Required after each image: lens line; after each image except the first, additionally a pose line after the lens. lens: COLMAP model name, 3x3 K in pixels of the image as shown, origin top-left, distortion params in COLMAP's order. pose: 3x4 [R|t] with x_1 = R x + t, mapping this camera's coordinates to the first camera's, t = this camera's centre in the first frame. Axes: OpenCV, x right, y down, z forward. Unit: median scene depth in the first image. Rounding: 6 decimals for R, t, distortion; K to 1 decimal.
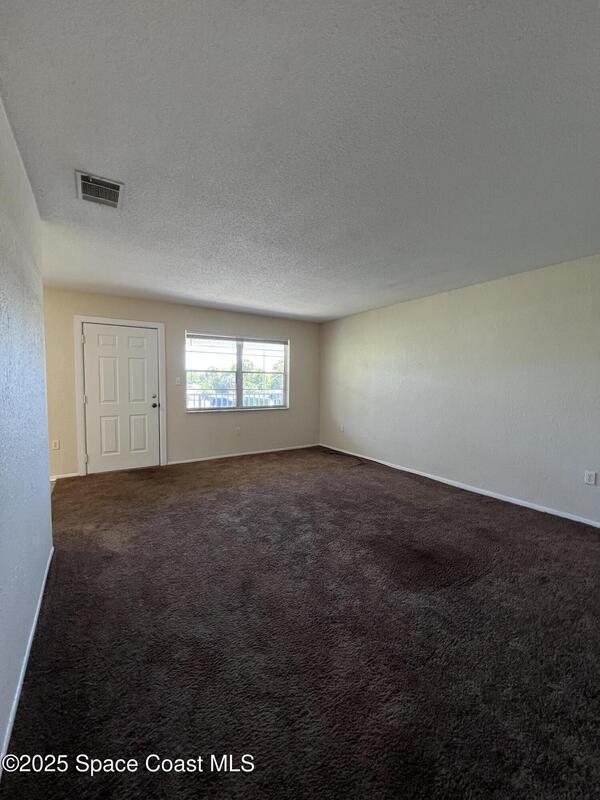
lens RADIAL K [[320.5, 0, 296.6], [0, 320.5, 398.3], [0, 0, 1]] dist [-0.021919, 0.009810]
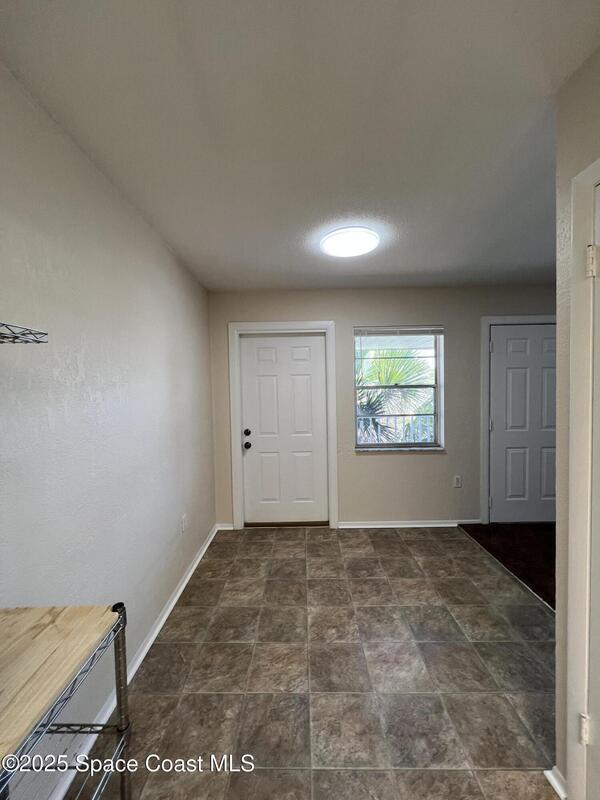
lens RADIAL K [[320.5, 0, 296.6], [0, 320.5, 398.3], [0, 0, 1]] dist [-0.021919, 0.009810]
pose [[0.828060, 0.001223, -0.560638, -0.567301], [-0.003006, 0.999993, -0.002258, -0.053757], [0.560632, 0.003555, 0.828058, 0.093983]]
